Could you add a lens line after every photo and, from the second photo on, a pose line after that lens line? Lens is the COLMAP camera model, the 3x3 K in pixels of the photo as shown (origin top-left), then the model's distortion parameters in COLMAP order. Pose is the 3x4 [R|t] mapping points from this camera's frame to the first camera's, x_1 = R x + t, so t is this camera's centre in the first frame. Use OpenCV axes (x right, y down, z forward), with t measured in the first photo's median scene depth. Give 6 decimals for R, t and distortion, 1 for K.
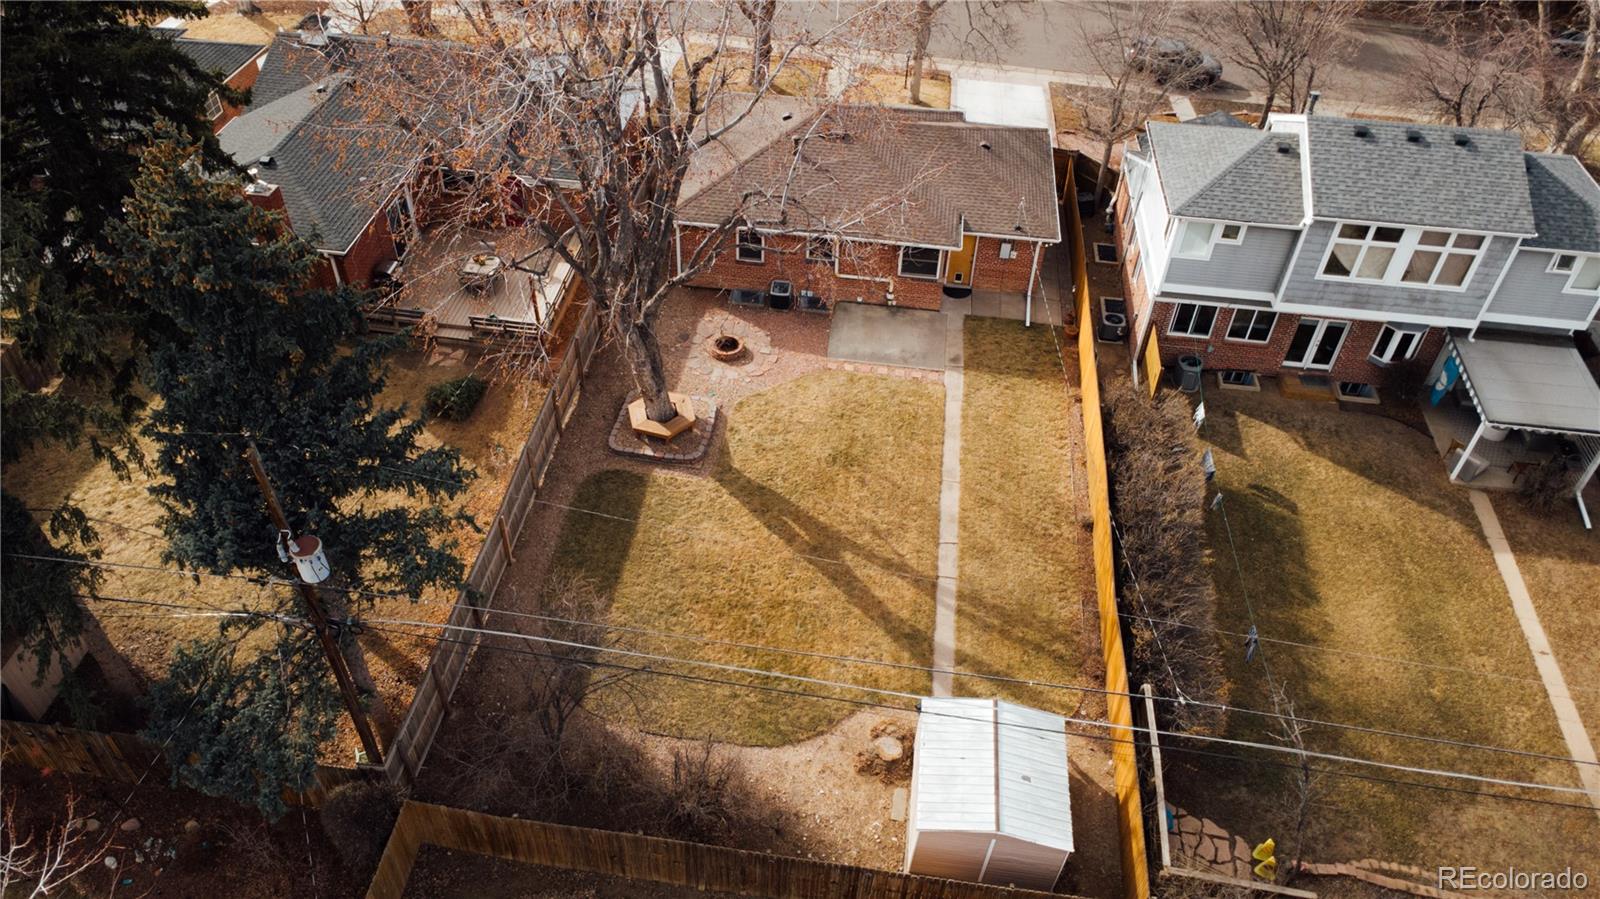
lens RADIAL K [[1116.7, 0, 800.0], [0, 1116.7, 449.5], [0, 0, 1]] dist [0.047164, -0.046221]
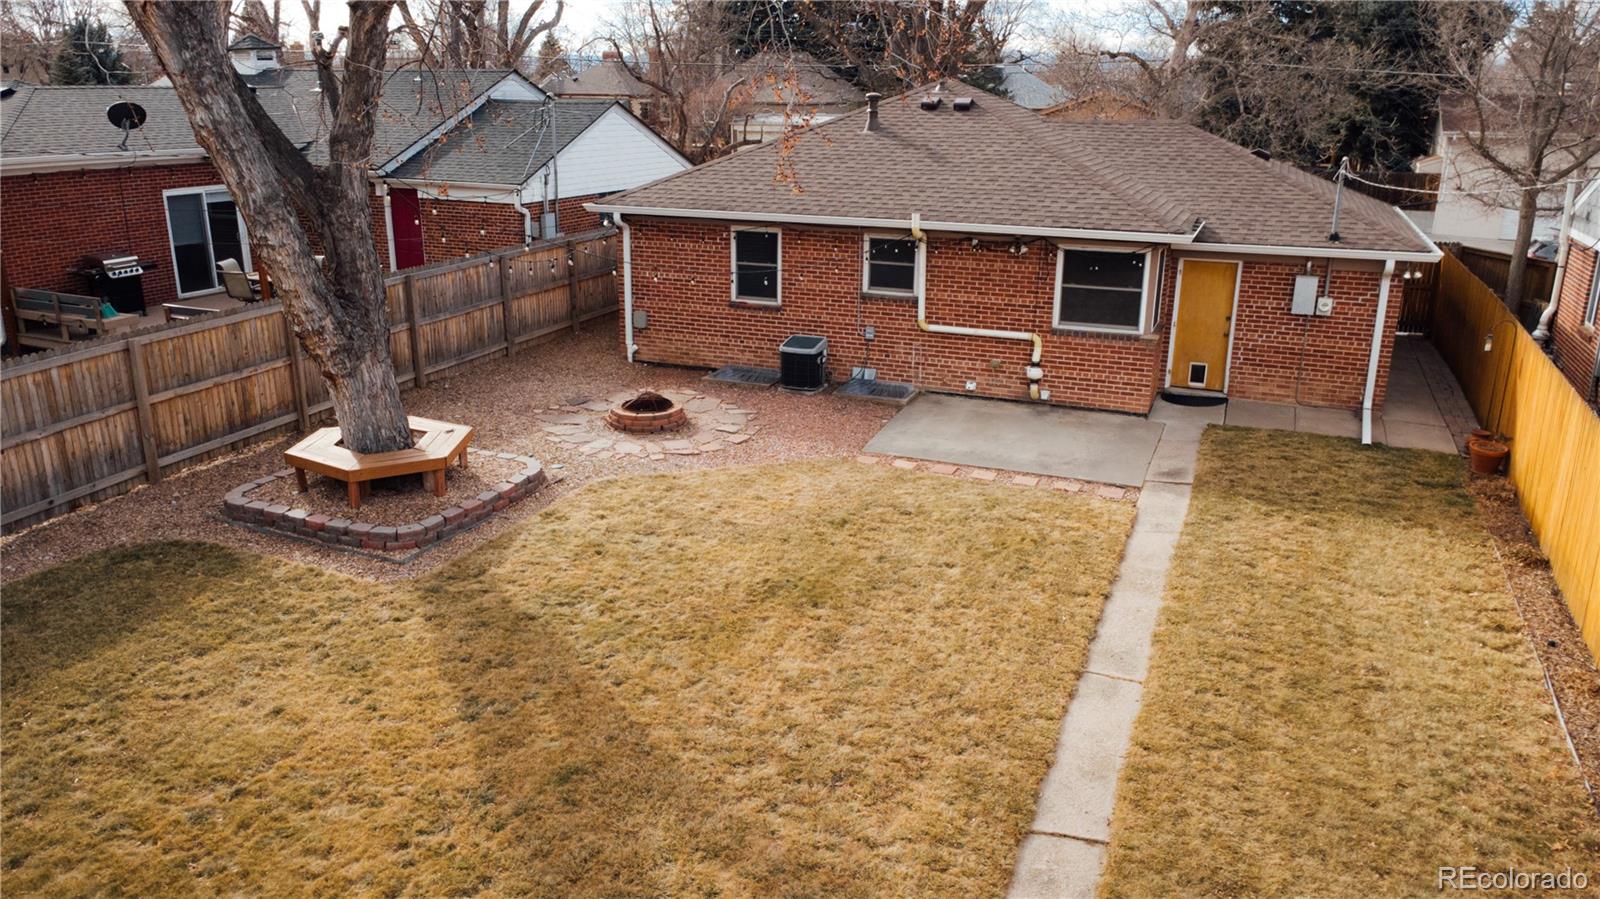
lens RADIAL K [[1154.7, 0, 795.6], [0, 1154.7, 444.3], [0, 0, 1]] dist [0.045274, -0.053195]
pose [[0.964157, 0.054482, -0.259680, 0.130822], [-0.161476, 0.897069, -0.411331, 0.117549], [0.210540, 0.438519, 0.873713, 0.680352]]
